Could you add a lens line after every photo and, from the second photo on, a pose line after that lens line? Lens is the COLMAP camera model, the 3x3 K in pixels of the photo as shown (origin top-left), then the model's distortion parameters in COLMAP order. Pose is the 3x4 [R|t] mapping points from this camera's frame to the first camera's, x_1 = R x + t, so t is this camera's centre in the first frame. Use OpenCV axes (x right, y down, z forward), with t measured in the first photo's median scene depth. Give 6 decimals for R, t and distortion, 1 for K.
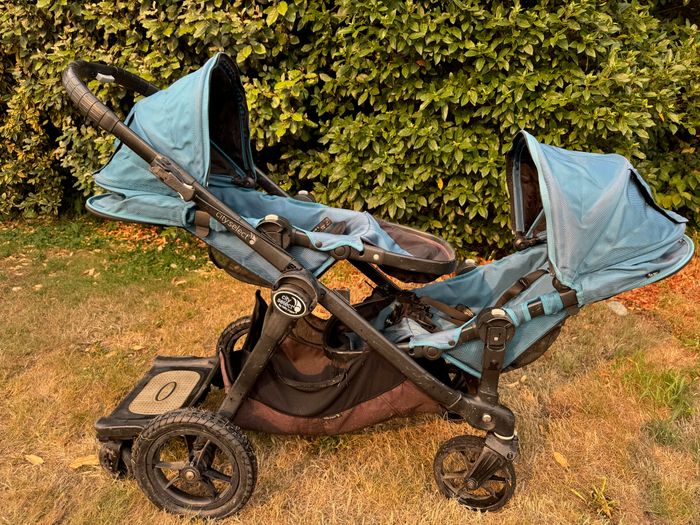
lens RADIAL K [[504.1, 0, 349.6], [0, 504.1, 263.8], [0, 0, 1]] dist [0.024578, -0.028215]
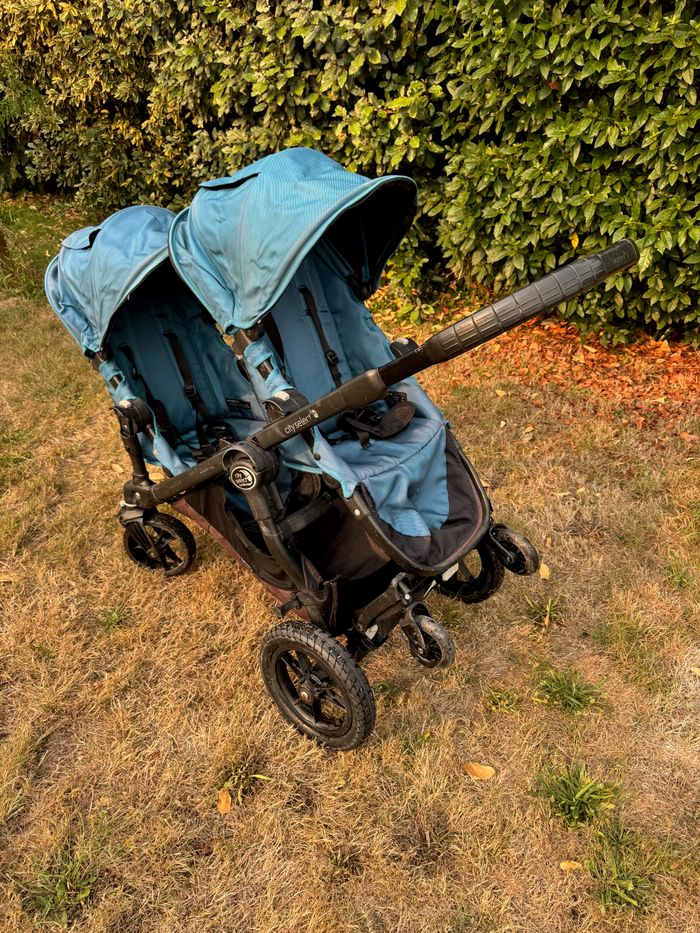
lens RADIAL K [[671.9, 0, 346.6], [0, 671.9, 468.7], [0, 0, 1]] dist [0.024578, -0.028215]
pose [[0.922373, 0.199480, -0.330811, 0.312436], [-0.101142, 0.951189, 0.291565, -0.104658], [0.372825, -0.235472, 0.897527, -0.201797]]
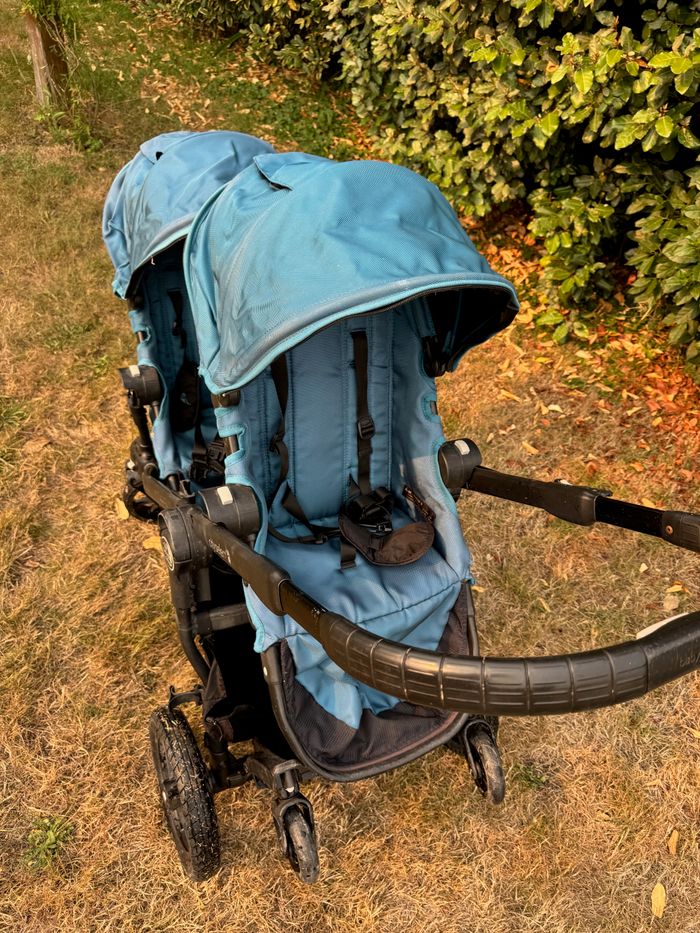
lens RADIAL K [[671.9, 0, 353.4], [0, 671.9, 468.5], [0, 0, 1]] dist [0.024578, -0.028215]
pose [[0.812500, 0.508191, -0.285632, 0.022026], [-0.328795, 0.804081, 0.495325, -0.282666], [0.481391, -0.308537, 0.820407, 0.146568]]
